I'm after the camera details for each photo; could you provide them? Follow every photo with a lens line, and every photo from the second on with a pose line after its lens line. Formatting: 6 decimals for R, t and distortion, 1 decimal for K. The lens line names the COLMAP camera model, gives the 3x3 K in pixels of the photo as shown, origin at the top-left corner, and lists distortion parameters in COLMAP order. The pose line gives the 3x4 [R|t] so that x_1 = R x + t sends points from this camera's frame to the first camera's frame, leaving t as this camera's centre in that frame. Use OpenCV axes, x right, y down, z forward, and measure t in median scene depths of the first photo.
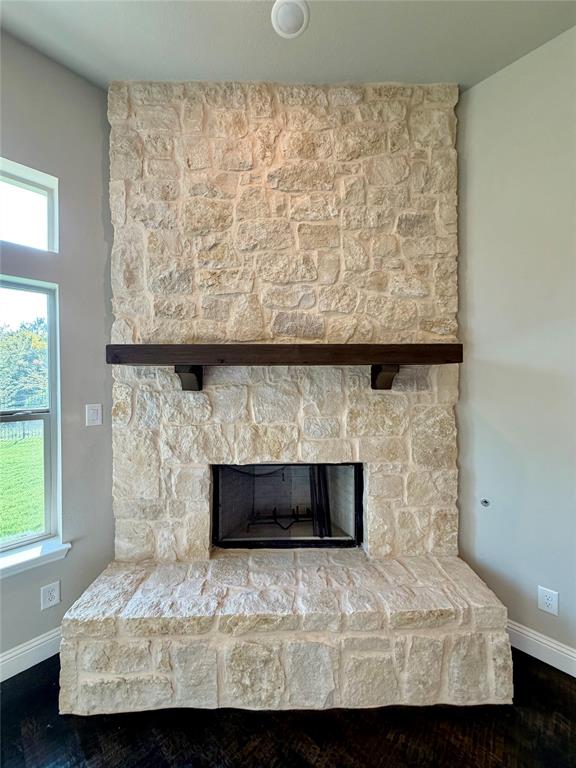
lens RADIAL K [[308.0, 0, 288.1], [0, 308.0, 384.3], [0, 0, 1]] dist [0.003211, 0.000440]
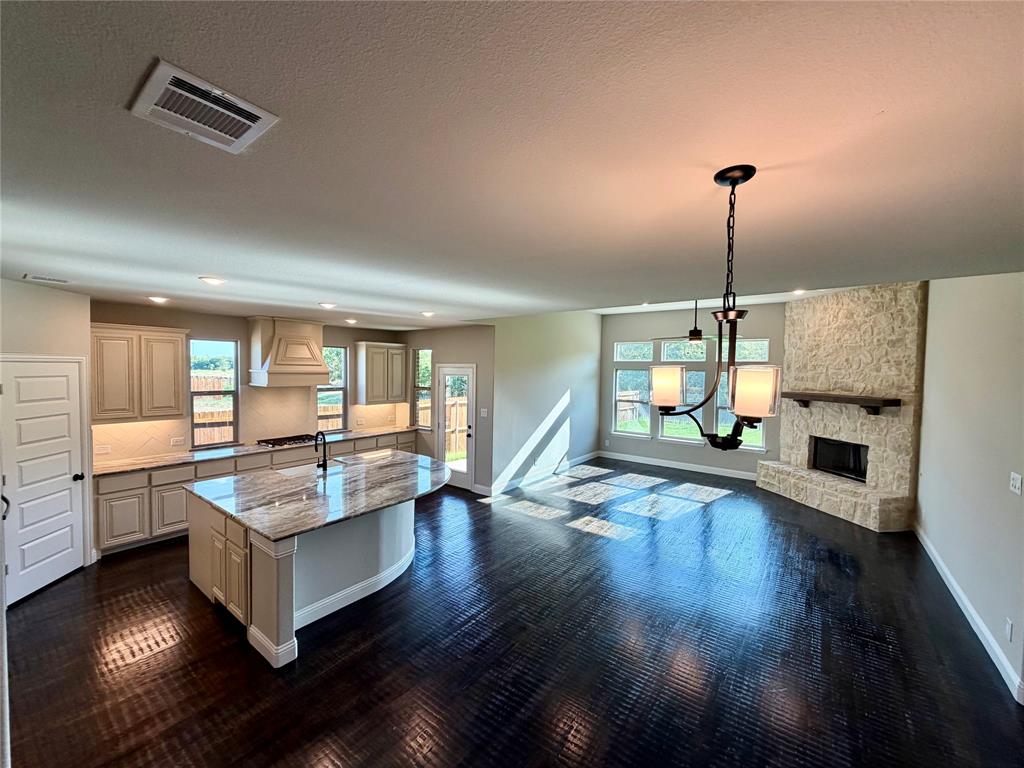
lens RADIAL K [[410.7, 0, 510.7], [0, 410.7, 385.6], [0, 0, 1]] dist [0.003211, 0.000440]
pose [[0.144152, 0.044586, -0.988551, 2.971459], [-0.021531, 0.998889, 0.041913, -0.276867], [0.989321, 0.015243, 0.144952, -2.173212]]
